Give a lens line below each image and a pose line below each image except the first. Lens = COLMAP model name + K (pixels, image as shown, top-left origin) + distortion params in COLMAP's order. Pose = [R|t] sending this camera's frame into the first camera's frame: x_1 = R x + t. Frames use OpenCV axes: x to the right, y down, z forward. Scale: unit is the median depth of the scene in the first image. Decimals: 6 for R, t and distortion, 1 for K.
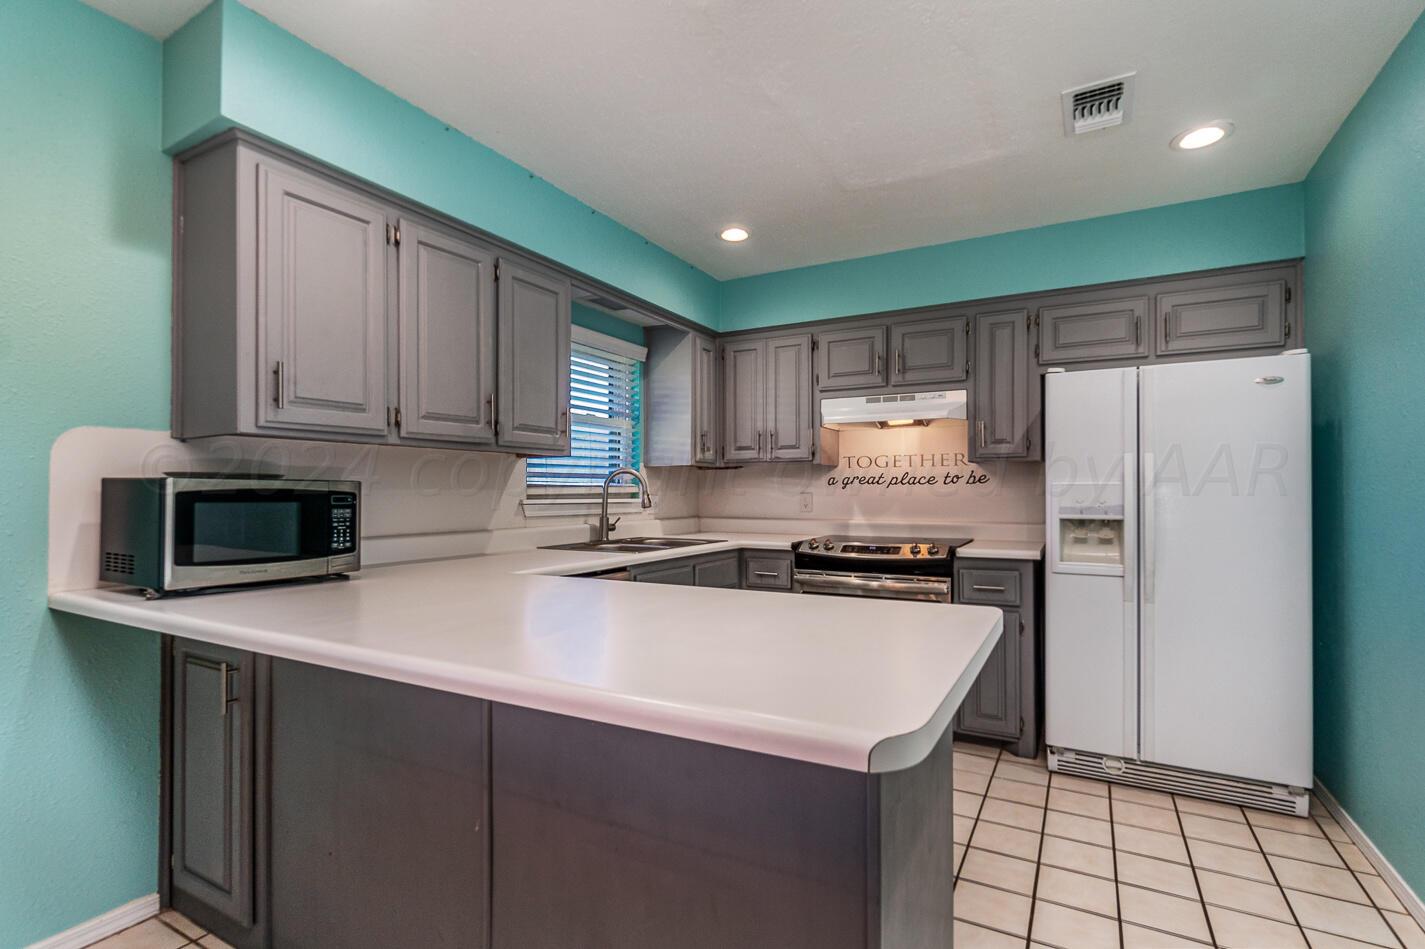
lens RADIAL K [[681.4, 0, 709.2], [0, 681.4, 470.9], [0, 0, 1]] dist [-0.001589, 0.003254]
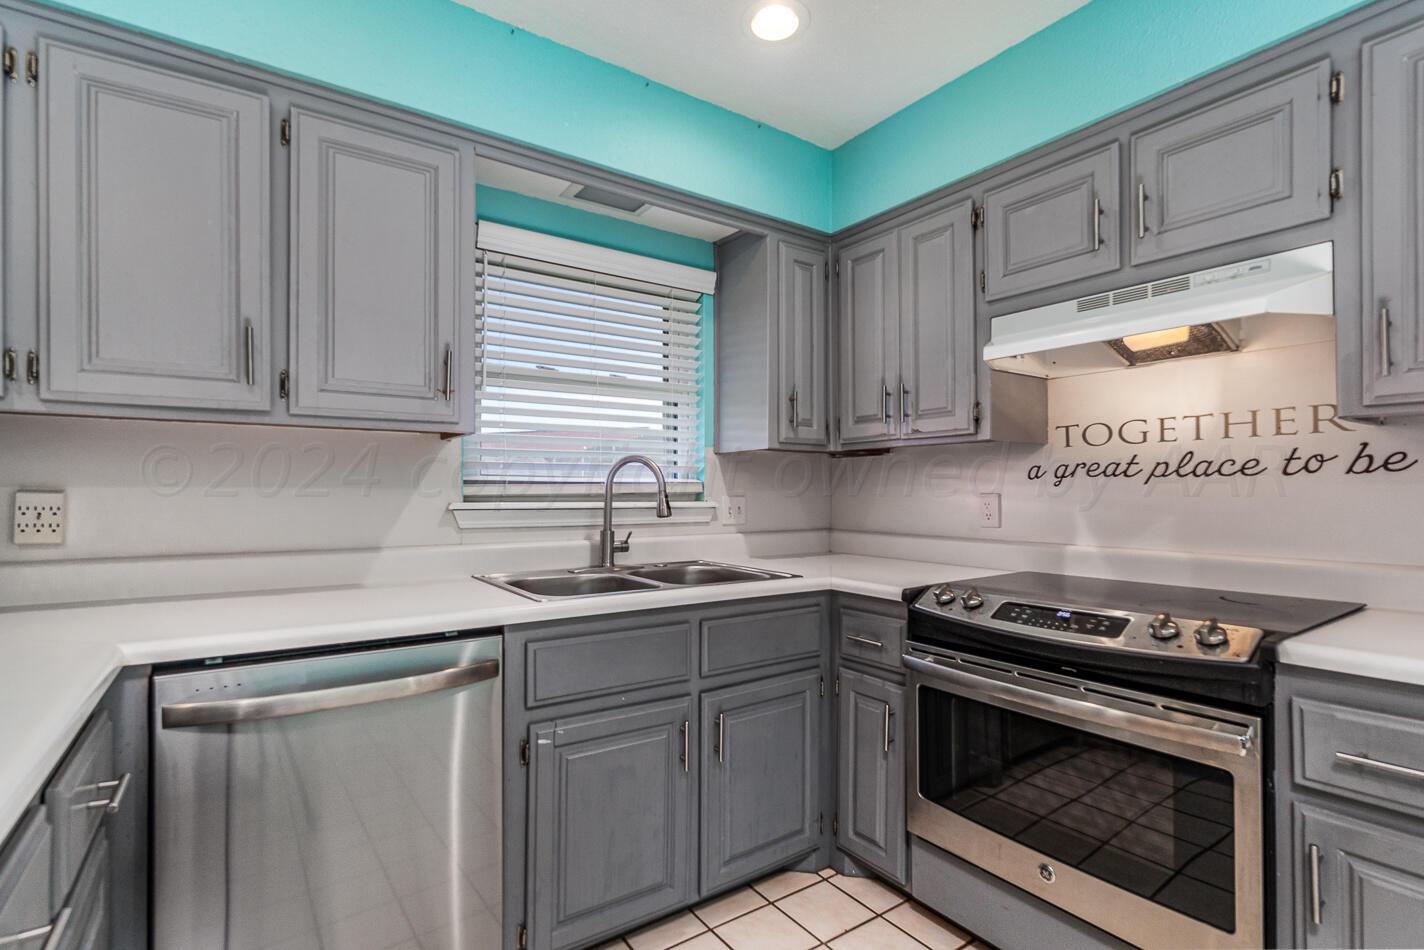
lens RADIAL K [[681.0, 0, 714.9], [0, 681.0, 471.8], [0, 0, 1]] dist [-0.001589, 0.003254]
pose [[0.895879, -0.011001, -0.444163, 0.217316], [0.011801, 0.999930, -0.000963, 0.013650], [0.444142, -0.004379, 0.895946, 0.451345]]
